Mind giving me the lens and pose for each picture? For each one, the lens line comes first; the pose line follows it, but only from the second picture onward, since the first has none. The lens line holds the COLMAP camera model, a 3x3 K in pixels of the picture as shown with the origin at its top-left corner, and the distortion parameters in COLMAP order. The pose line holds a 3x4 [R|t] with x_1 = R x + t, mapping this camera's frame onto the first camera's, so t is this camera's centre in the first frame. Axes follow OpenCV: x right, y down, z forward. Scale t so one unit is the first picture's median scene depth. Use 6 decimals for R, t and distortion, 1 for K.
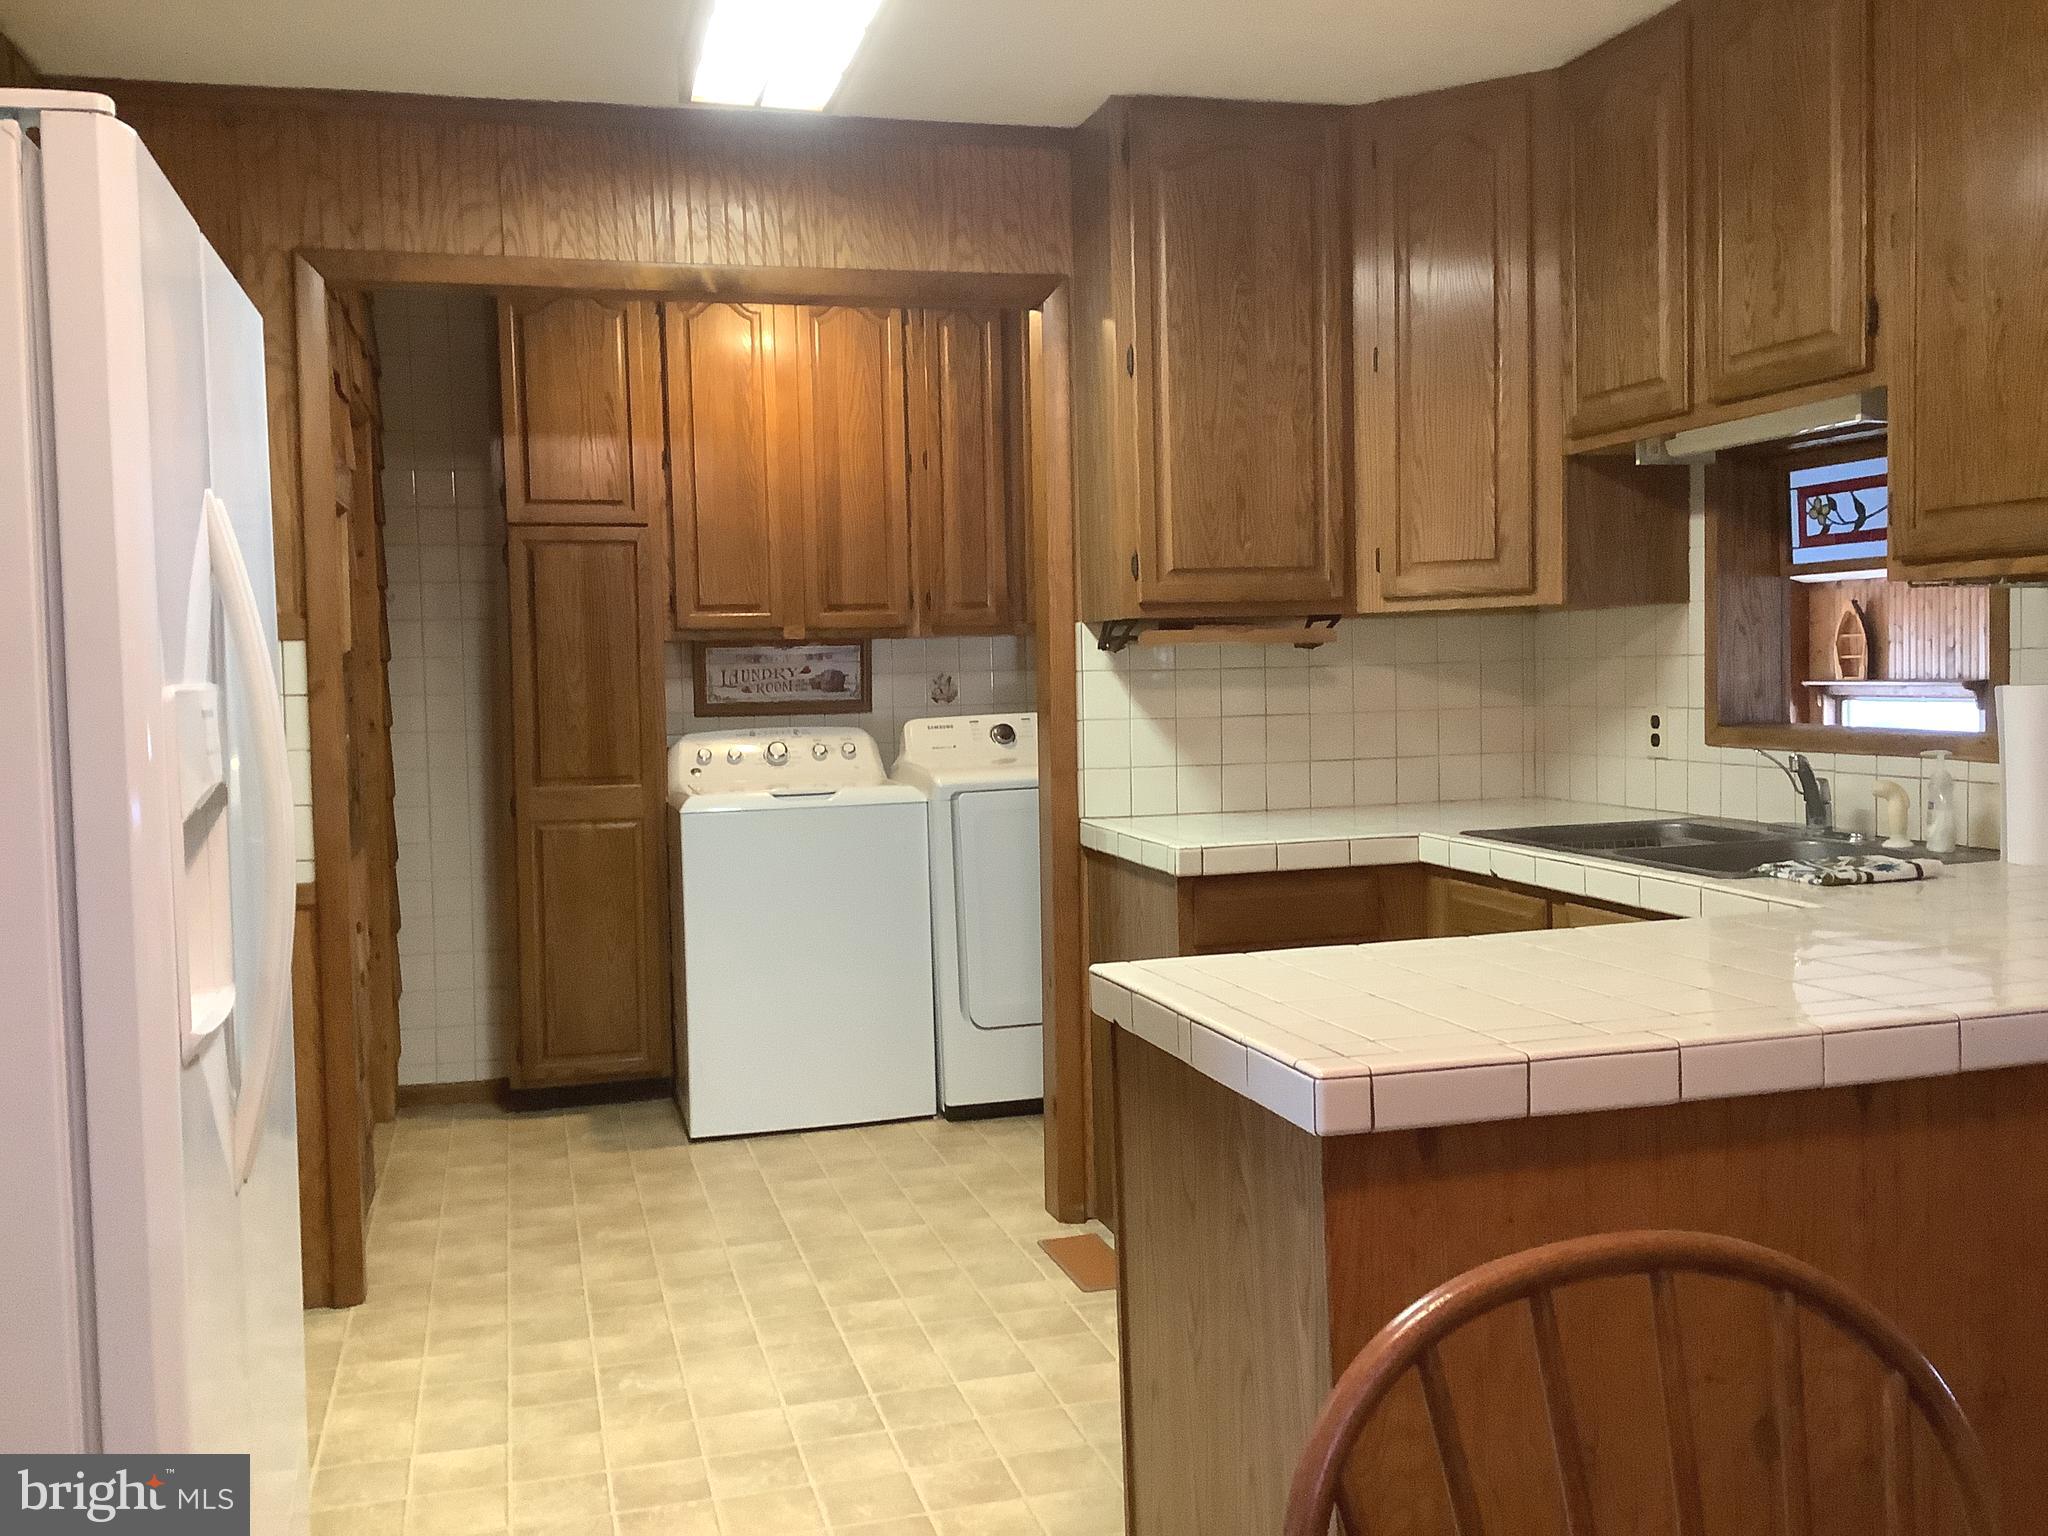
lens RADIAL K [[1839.9, 0, 1011.5], [0, 1839.9, 769.8], [0, 0, 1]] dist [0.122754, -0.222397]
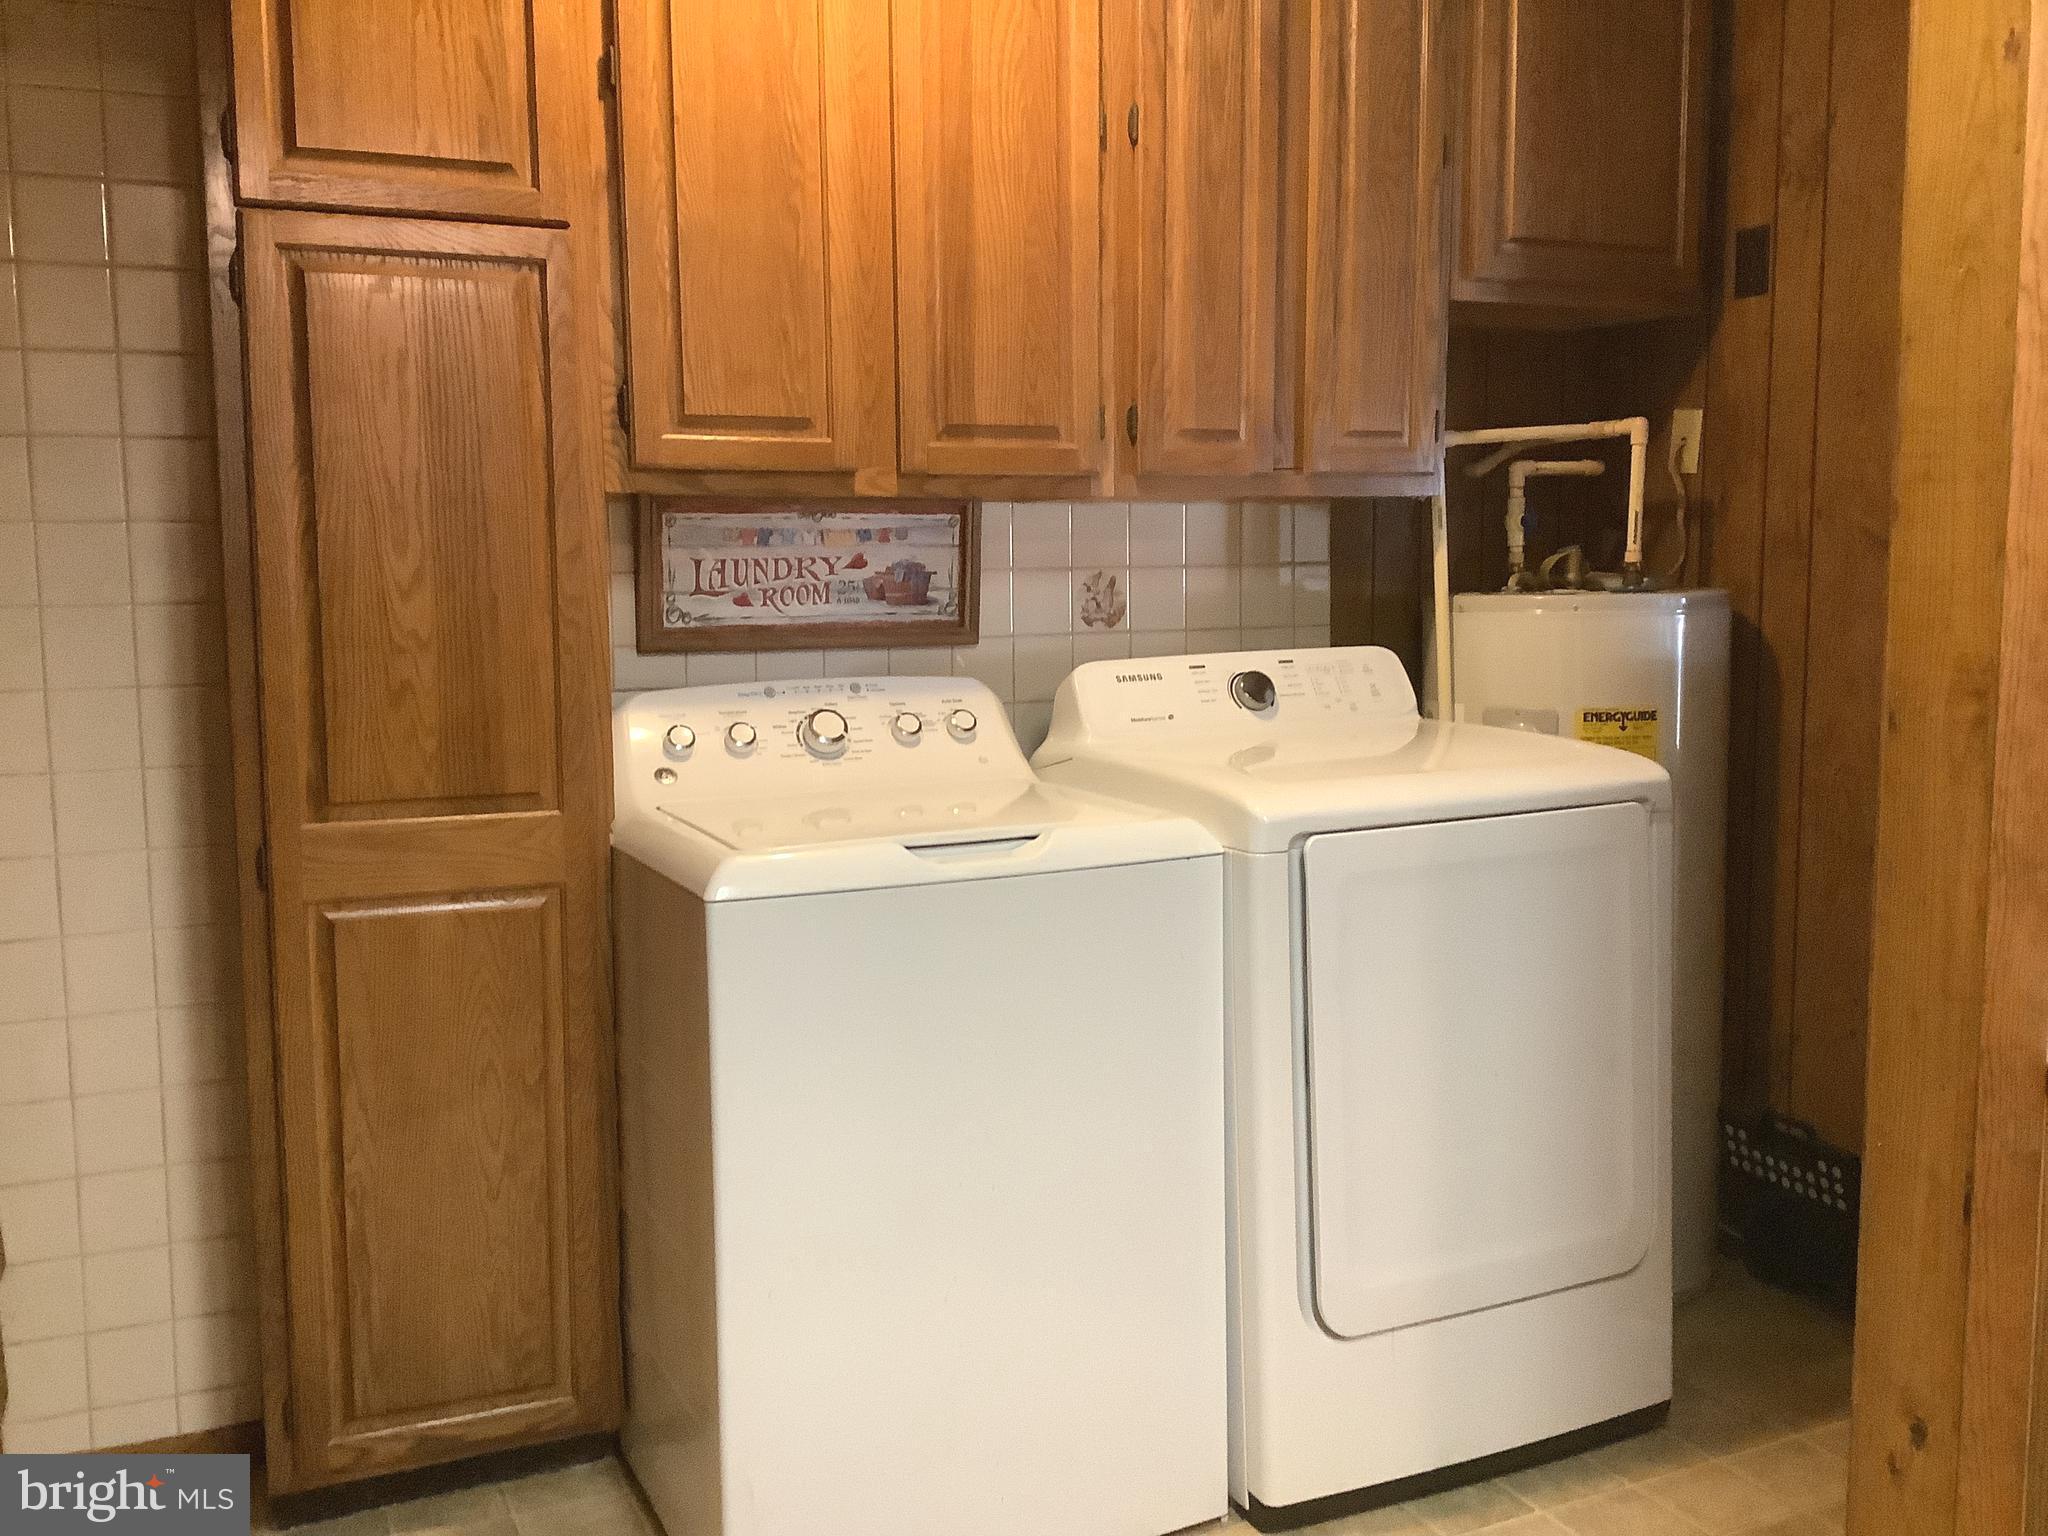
lens RADIAL K [[1832.4, 0, 1024.0], [0, 1832.4, 768.0], [0, 0, 1]] dist [0.125319, -0.314303]
pose [[0.985043, -0.005963, 0.172205, -0.165709], [-0.003712, 0.998435, 0.055807, -0.028098], [-0.172269, -0.055611, 0.983479, 0.536613]]
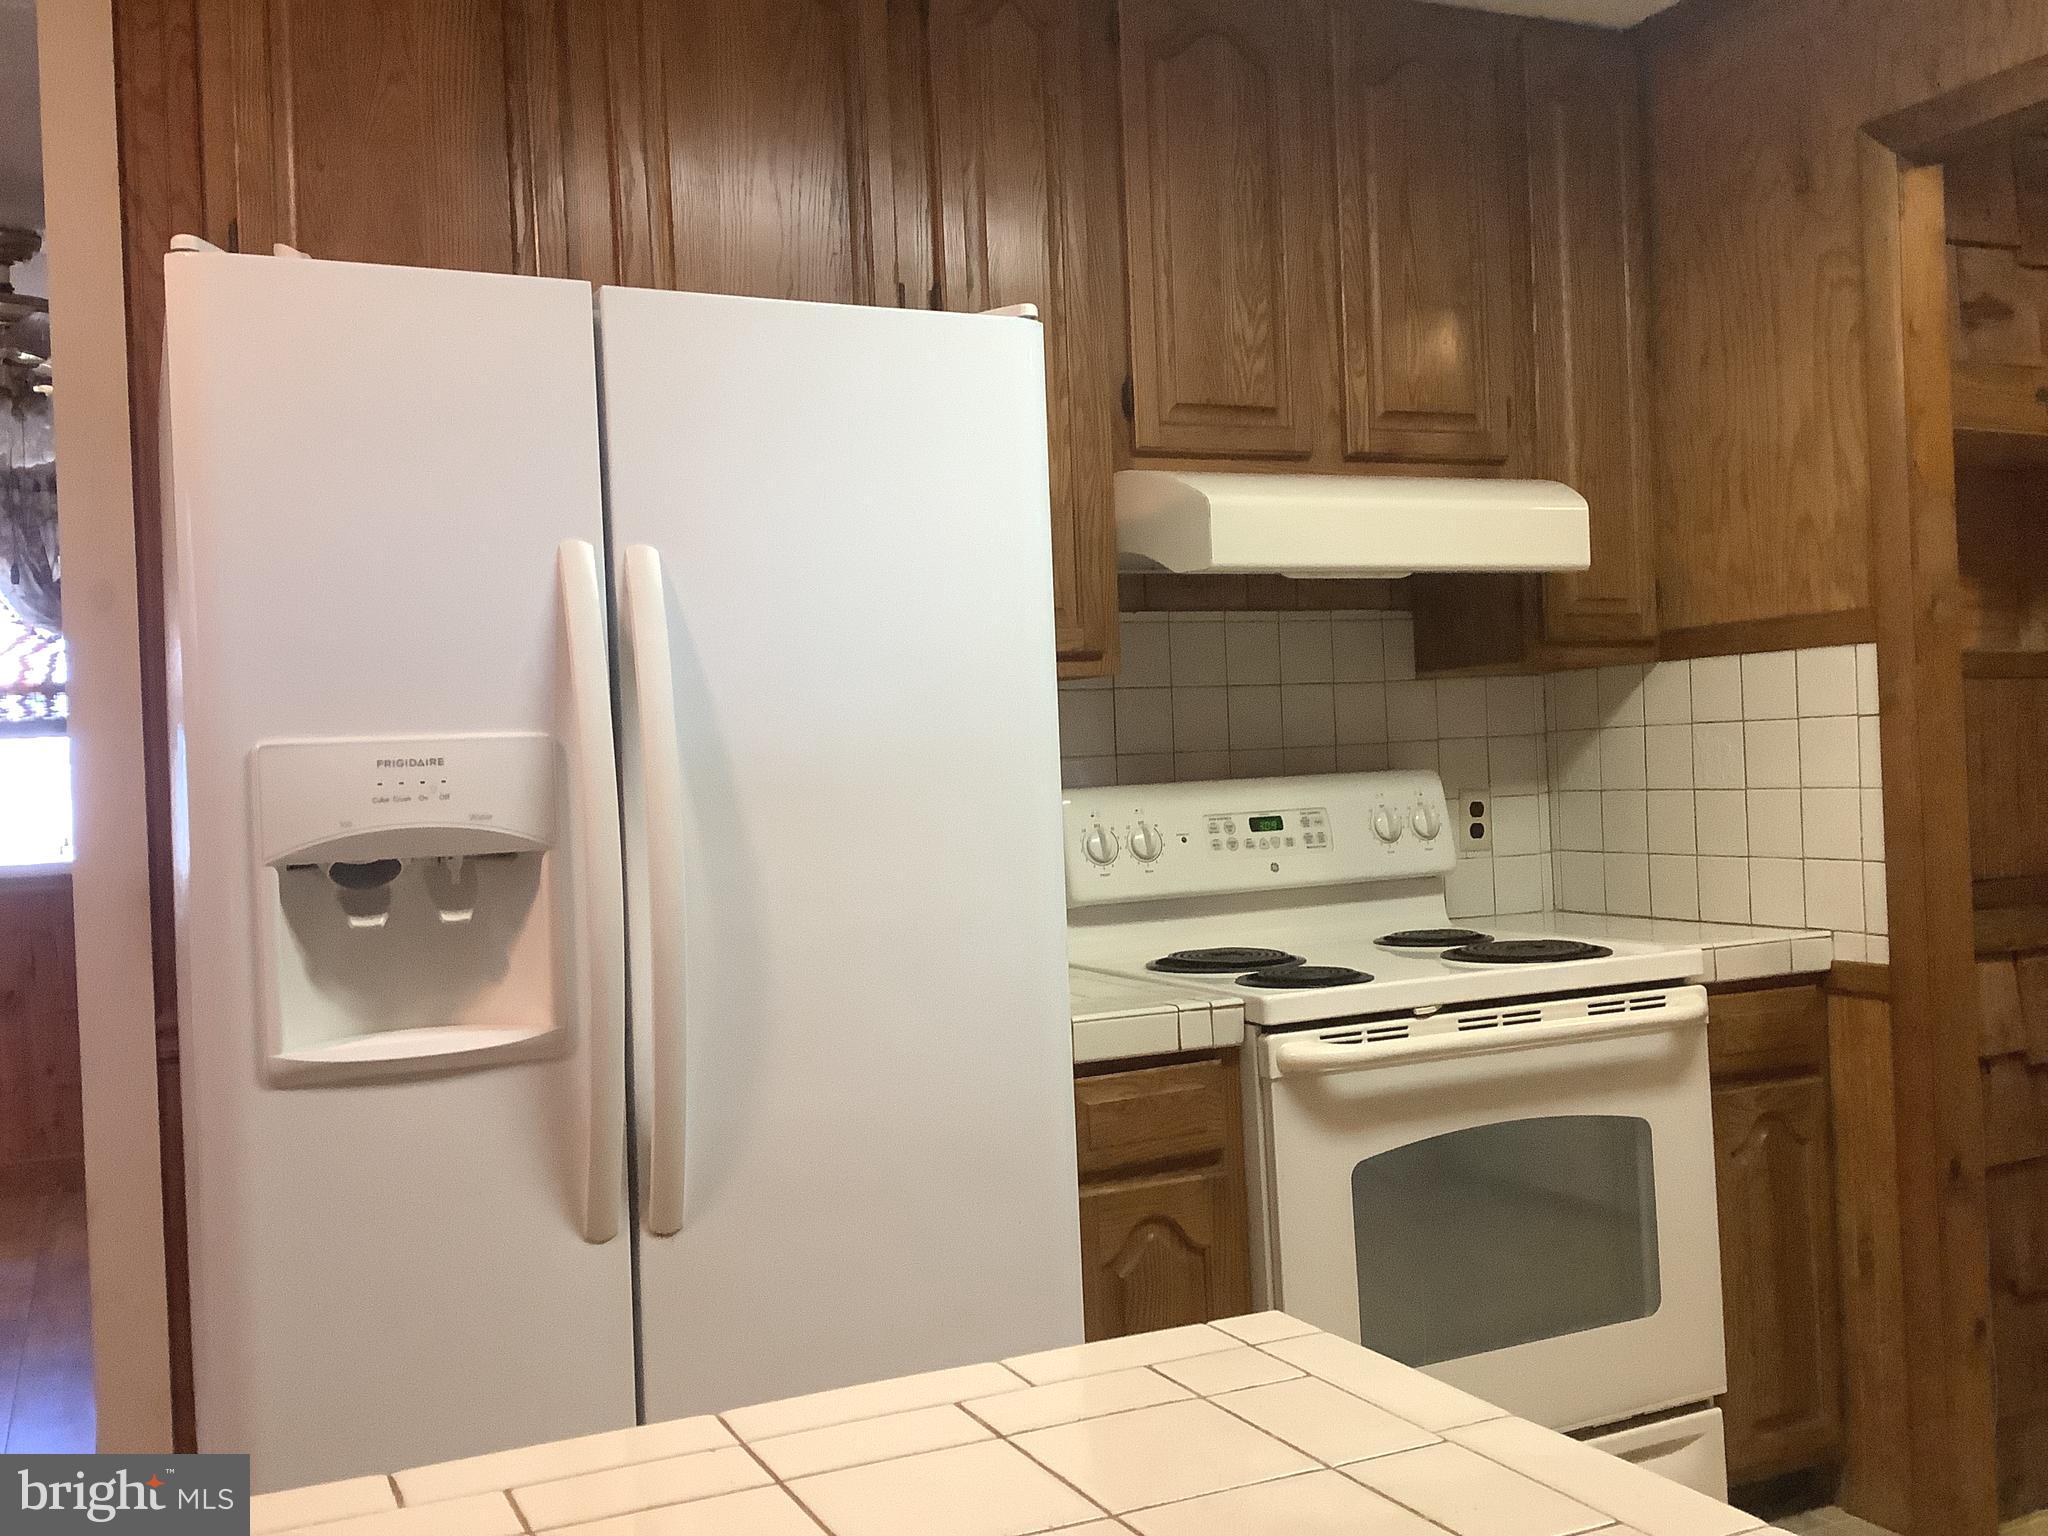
lens RADIAL K [[1858.0, 0, 1024.0], [0, 1858.0, 768.0], [0, 0, 1]] dist [0.136494, -0.279483]
pose [[0.170591, 0.018808, -0.985162, 0.220157], [-0.021389, 0.999653, 0.015380, -0.015844], [0.985110, 0.018448, 0.170934, 0.371890]]
